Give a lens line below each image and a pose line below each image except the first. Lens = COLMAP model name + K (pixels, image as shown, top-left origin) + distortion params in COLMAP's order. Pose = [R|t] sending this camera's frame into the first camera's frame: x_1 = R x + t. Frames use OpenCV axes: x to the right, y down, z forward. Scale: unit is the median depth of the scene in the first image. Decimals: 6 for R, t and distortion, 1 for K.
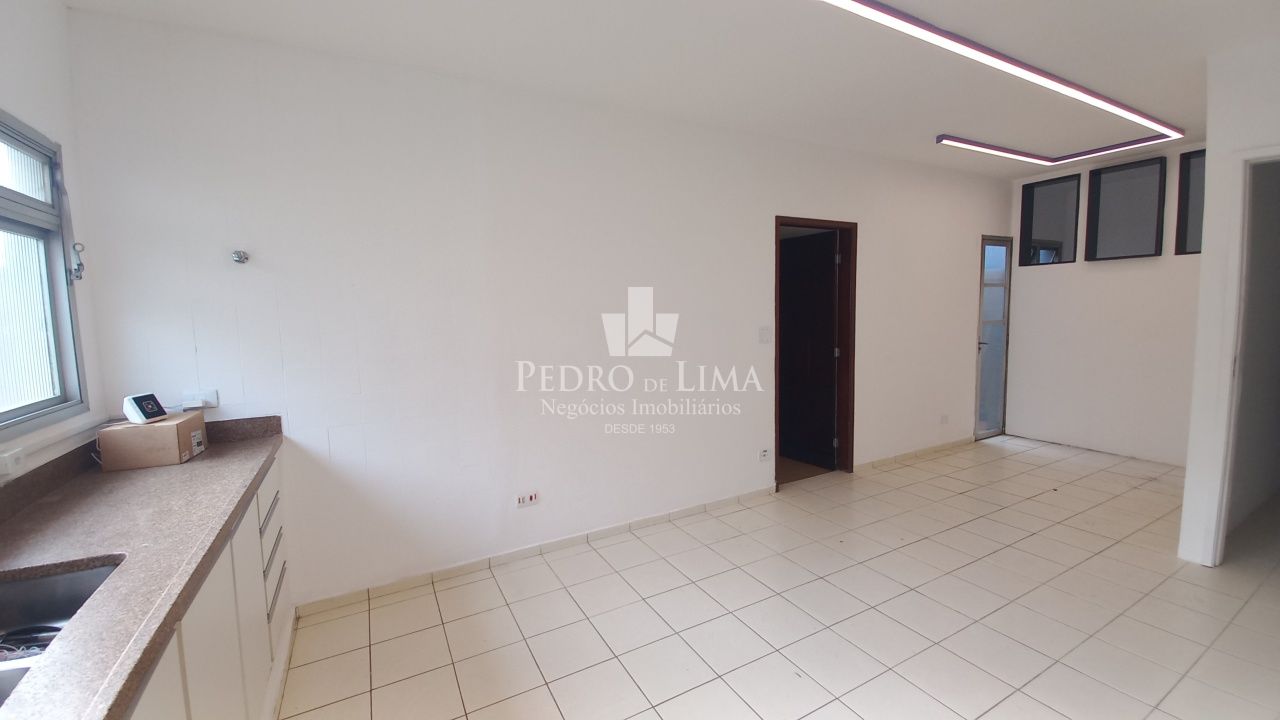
lens RADIAL K [[504.1, 0, 632.4], [0, 504.1, 358.5], [0, 0, 1]] dist [-0.005712, -0.003305]
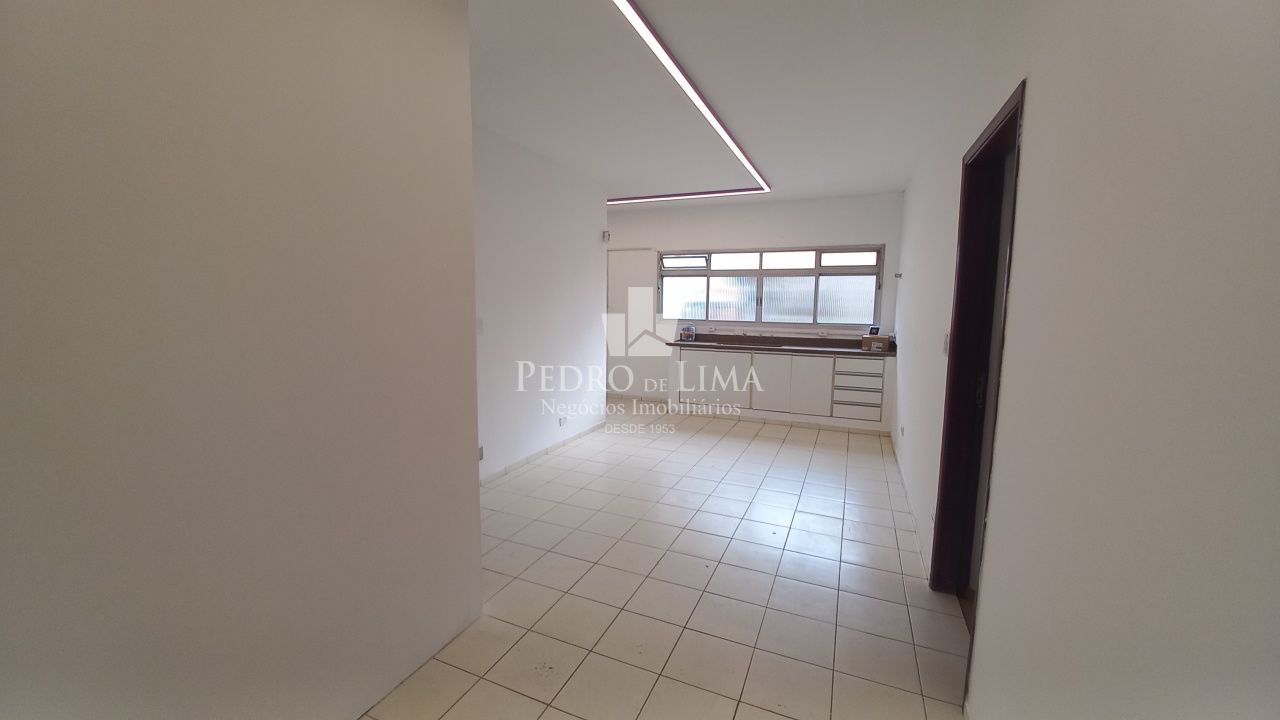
lens RADIAL K [[504.1, 0, 639.1], [0, 504.1, 356.2], [0, 0, 1]] dist [-0.005712, -0.003305]
pose [[-0.787295, 0.088864, -0.610139, 1.425092], [-0.050603, 0.976909, 0.207578, -0.222691], [0.614496, 0.194301, -0.764619, 1.797891]]
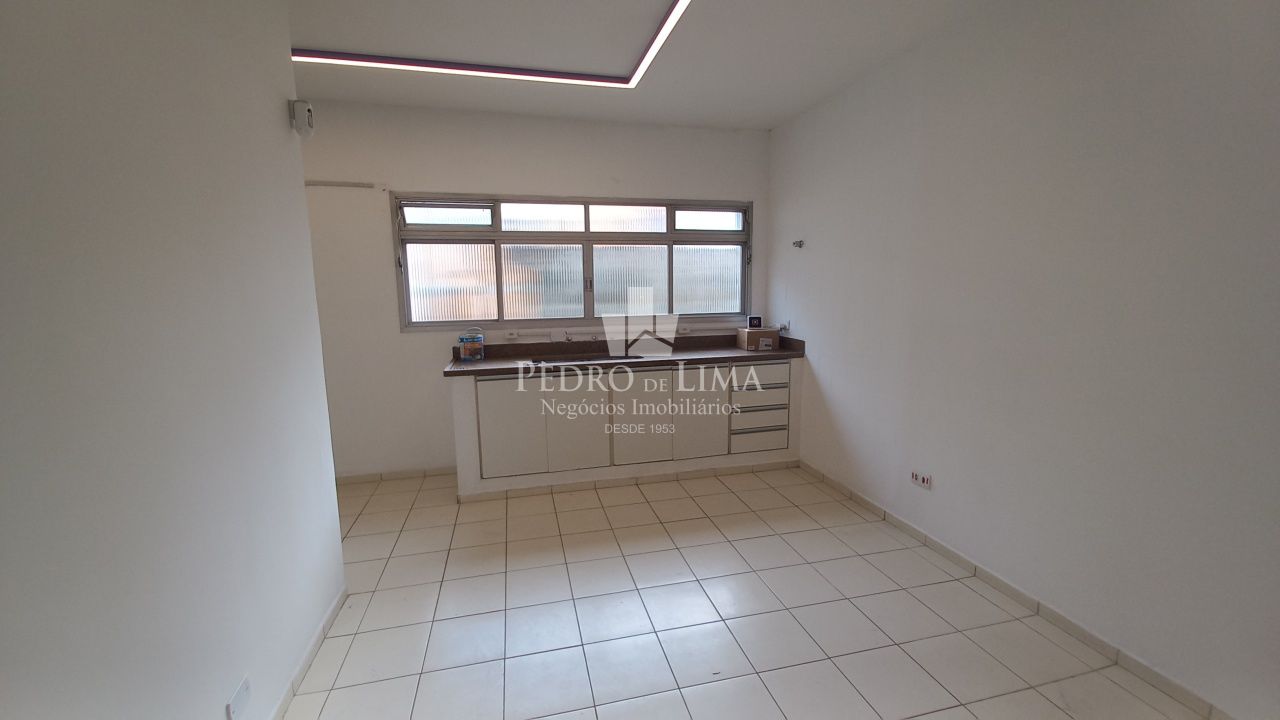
lens RADIAL K [[504.1, 0, 631.9], [0, 504.1, 356.2], [0, 0, 1]] dist [-0.005712, -0.003305]
pose [[-0.254672, 0.169435, -0.952068, 0.893336], [-0.078343, 0.977679, 0.194949, -0.101263], [0.963849, 0.124236, -0.235714, 0.754013]]
